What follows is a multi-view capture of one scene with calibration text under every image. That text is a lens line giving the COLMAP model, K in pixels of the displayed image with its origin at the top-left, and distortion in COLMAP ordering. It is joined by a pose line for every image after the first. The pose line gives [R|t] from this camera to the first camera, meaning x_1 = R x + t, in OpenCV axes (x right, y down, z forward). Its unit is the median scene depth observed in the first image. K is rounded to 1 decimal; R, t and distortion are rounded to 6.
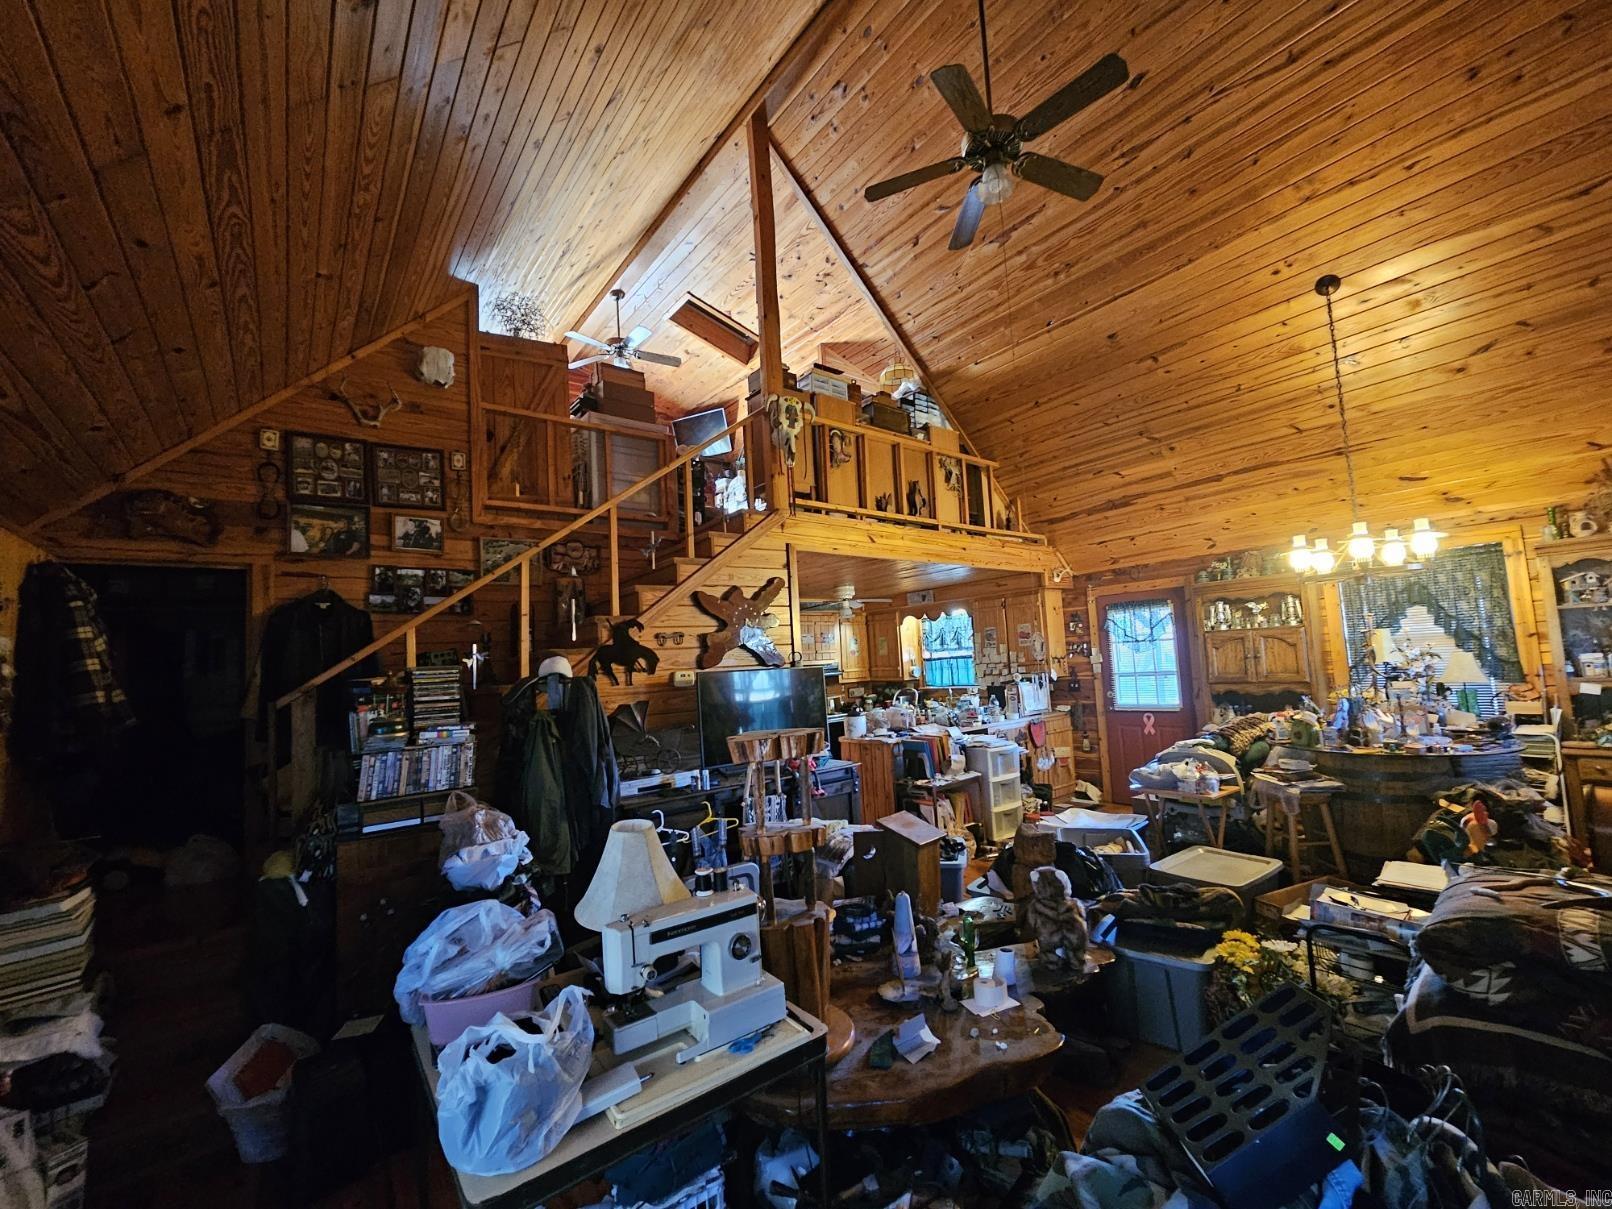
lens RADIAL K [[664.2, 0, 806.4], [0, 664.2, 606.9], [0, 0, 1]] dist [-0.001338, -0.000094]
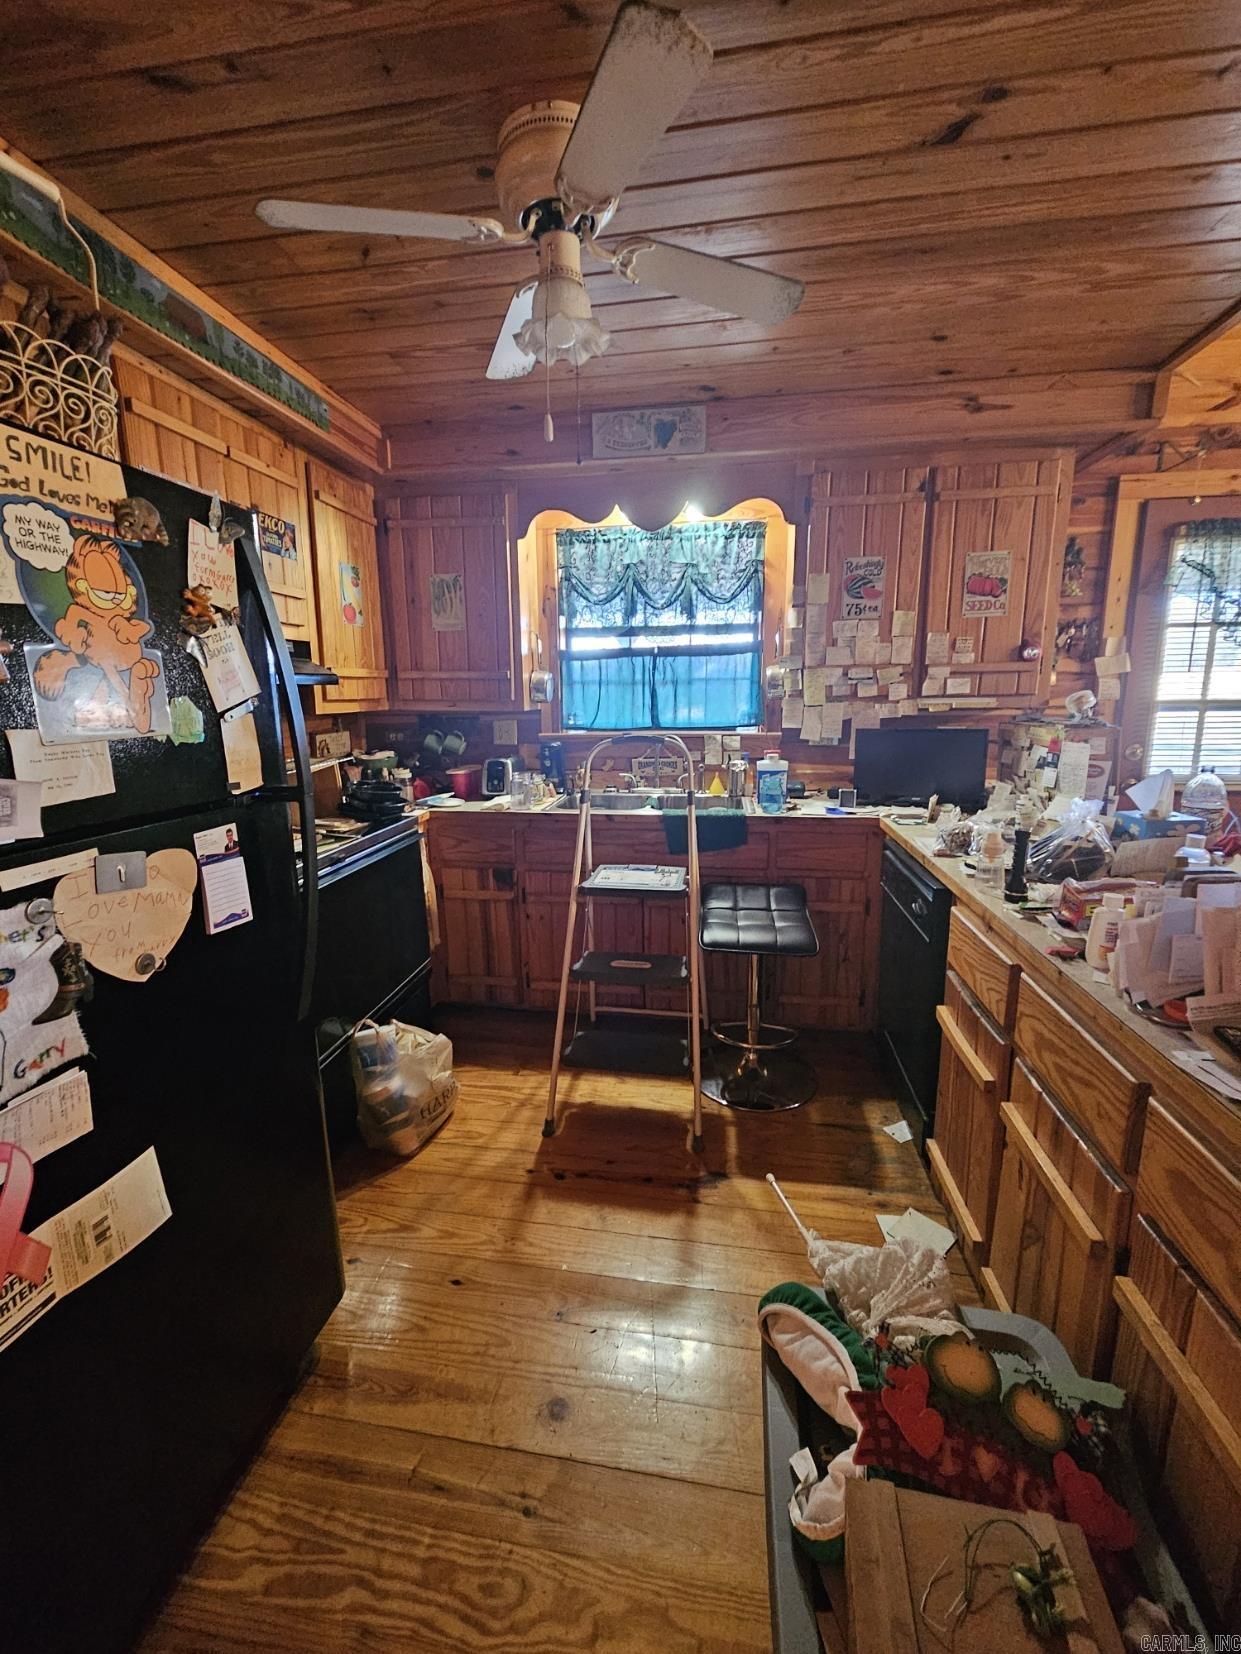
lens RADIAL K [[681.5, 0, 619.3], [0, 681.5, 823.1], [0, 0, 1]] dist [-0.001338, -0.000094]
pose [[0.726850, -0.087284, 0.681227, -0.065961], [-0.083305, 0.973363, 0.213599, 0.100579], [-0.681725, -0.212004, 0.700218, 0.823488]]
